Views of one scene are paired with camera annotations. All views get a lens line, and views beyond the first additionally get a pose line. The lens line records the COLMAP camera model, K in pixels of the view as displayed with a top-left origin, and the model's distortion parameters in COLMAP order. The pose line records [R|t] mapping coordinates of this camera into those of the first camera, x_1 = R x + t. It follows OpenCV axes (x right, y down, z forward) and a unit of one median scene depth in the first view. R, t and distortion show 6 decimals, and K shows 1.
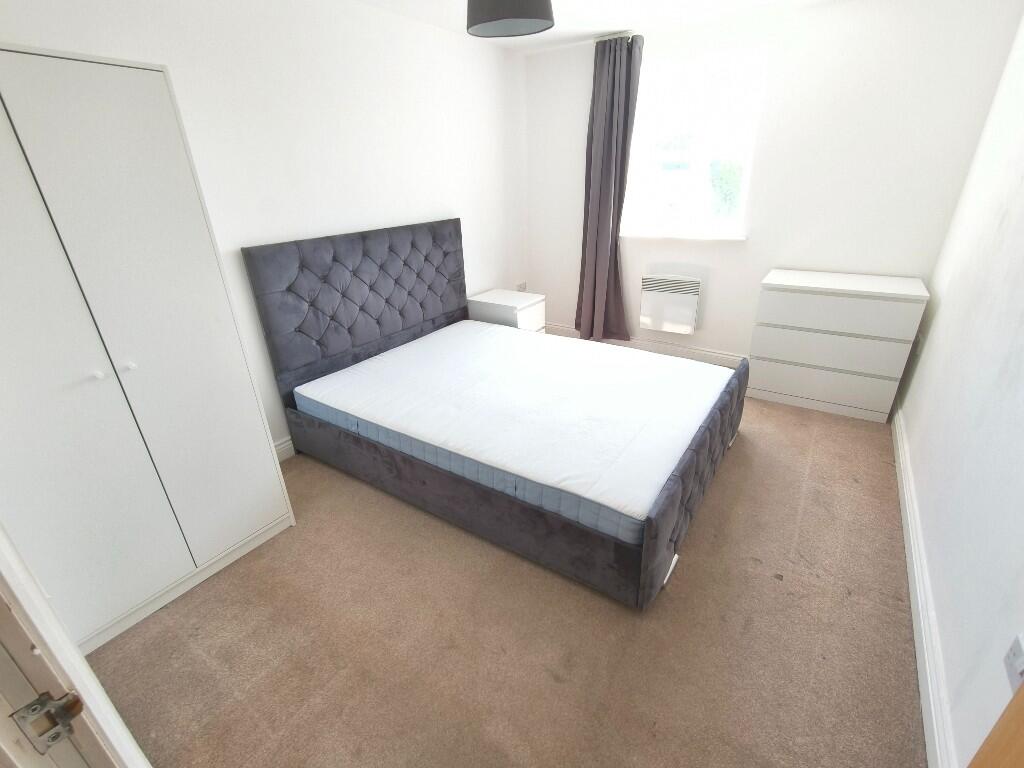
lens RADIAL K [[464.8, 0, 516.4], [0, 464.8, 384.1], [0, 0, 1]] dist [0.000295, 0.000580]
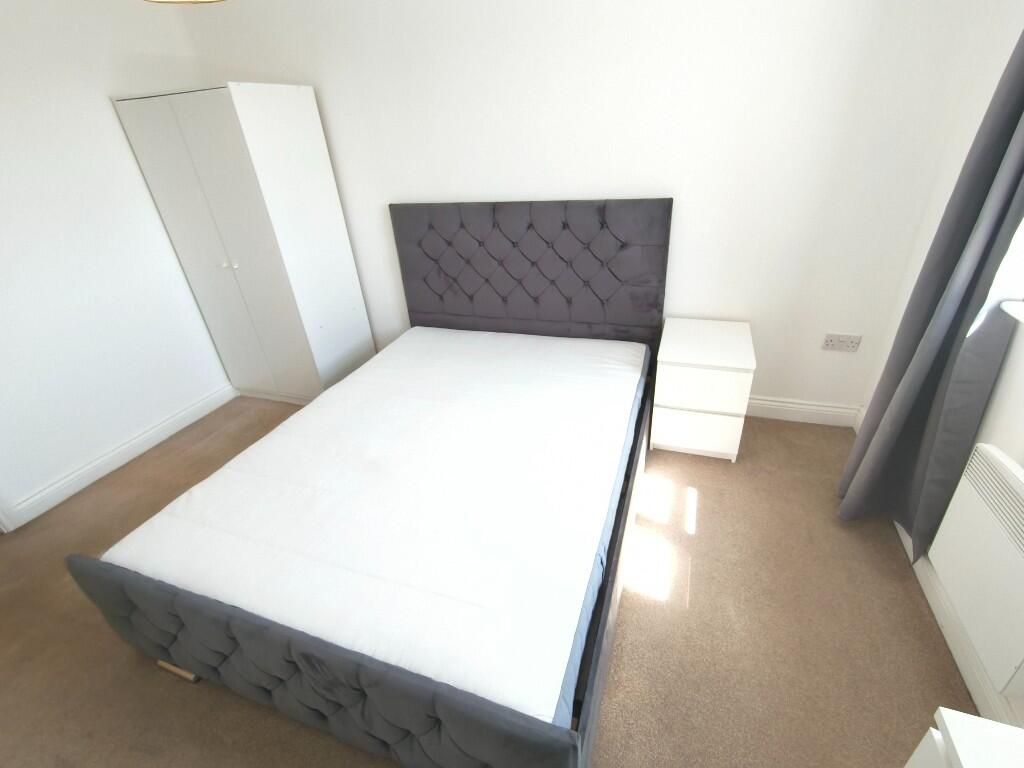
lens RADIAL K [[464.8, 0, 516.4], [0, 464.8, 384.1], [0, 0, 1]] dist [0.000295, 0.000580]
pose [[0.240983, 0.482994, -0.841810, 0.533051], [-0.343818, 0.853606, 0.391338, -0.336050], [0.907588, 0.195123, 0.371767, 0.653114]]
